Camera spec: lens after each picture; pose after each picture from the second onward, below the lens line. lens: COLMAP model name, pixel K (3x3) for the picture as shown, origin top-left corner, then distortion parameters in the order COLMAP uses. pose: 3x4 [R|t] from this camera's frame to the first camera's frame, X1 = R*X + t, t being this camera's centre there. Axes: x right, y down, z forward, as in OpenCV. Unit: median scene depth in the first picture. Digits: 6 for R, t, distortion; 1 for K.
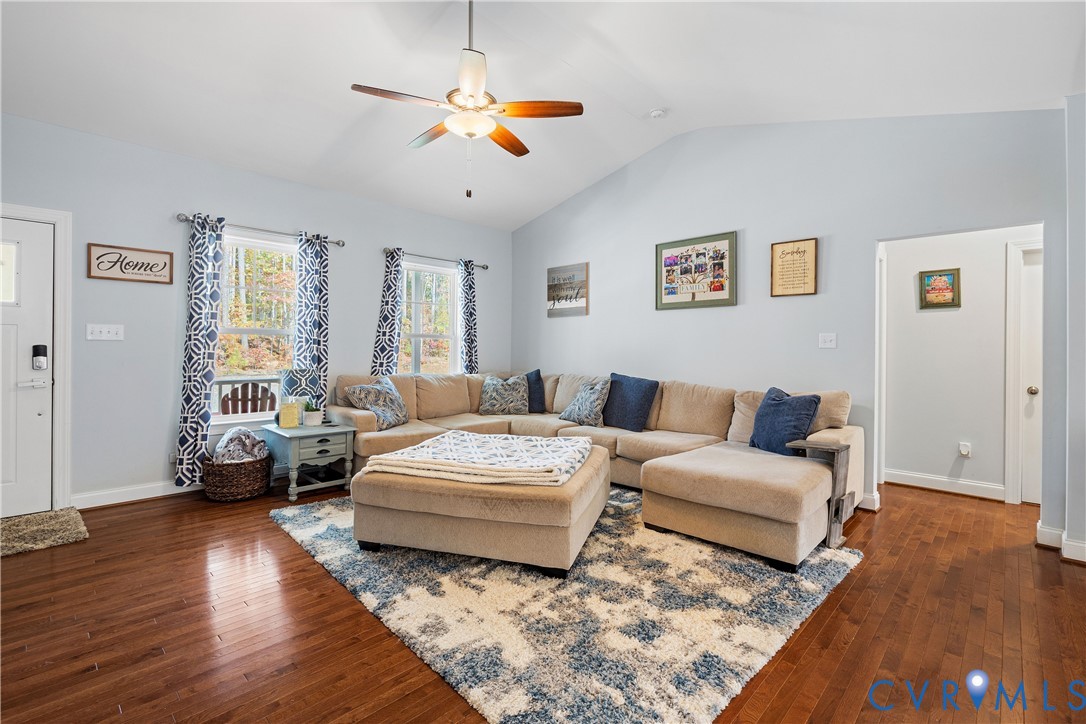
lens RADIAL K [[468.2, 0, 550.5], [0, 468.2, 351.8], [0, 0, 1]] dist [-0.010647, -0.000033]
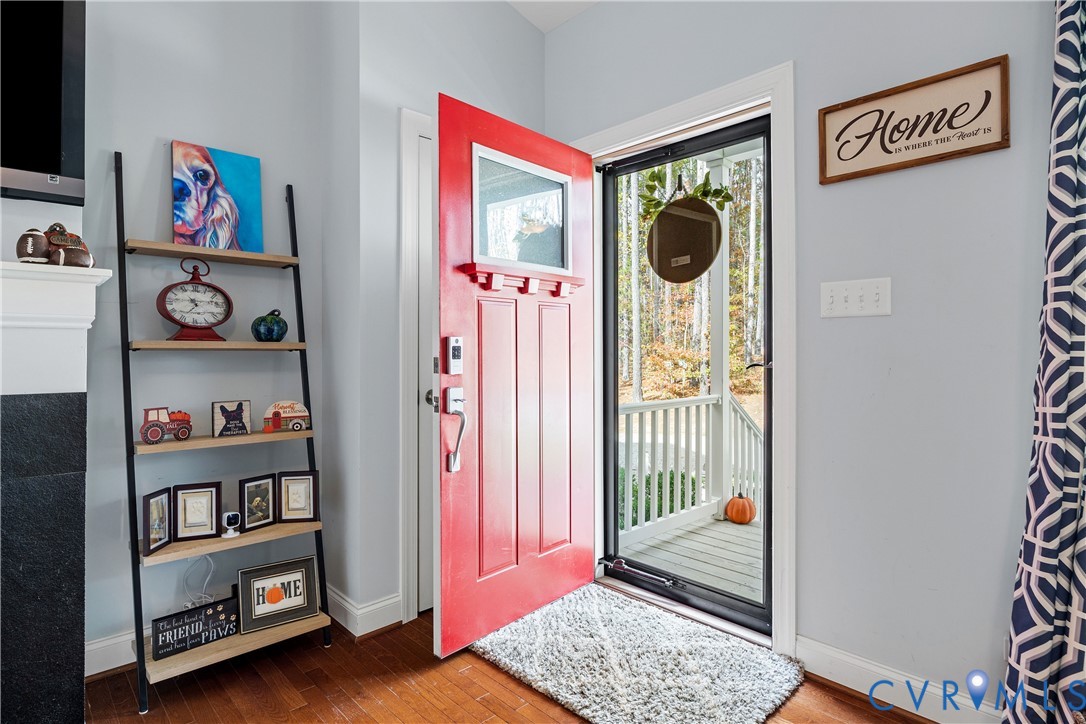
lens RADIAL K [[562.7, 0, 536.1], [0, 562.7, 351.9], [0, 0, 1]] dist [-0.006401, -0.000621]
pose [[-0.065560, -0.014477, -0.997744, -0.430086], [-0.010832, 0.999846, -0.013796, 0.021203], [0.997790, 0.009903, -0.065707, 0.777256]]
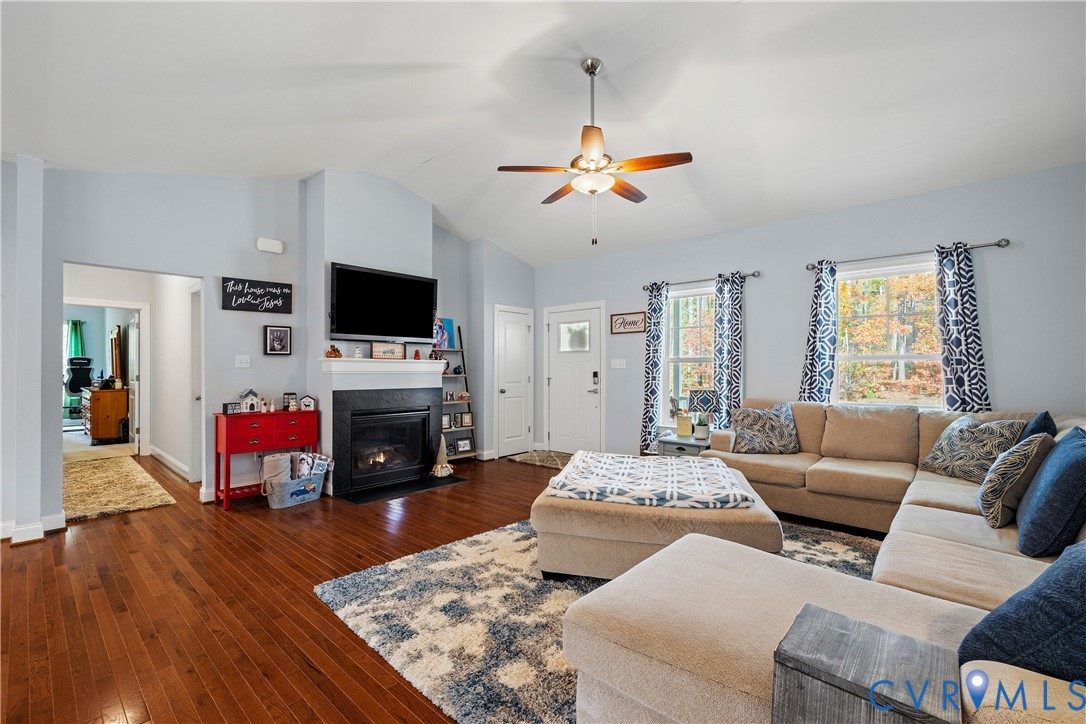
lens RADIAL K [[468.2, 0, 551.6], [0, 468.2, 364.5], [0, 0, 1]] dist [-0.010647, -0.000033]
pose [[0.059652, -0.022809, -0.997959, 0.826783], [-0.010552, 0.999669, -0.023479, 0.003607], [0.998163, 0.011932, 0.059392, 0.685458]]
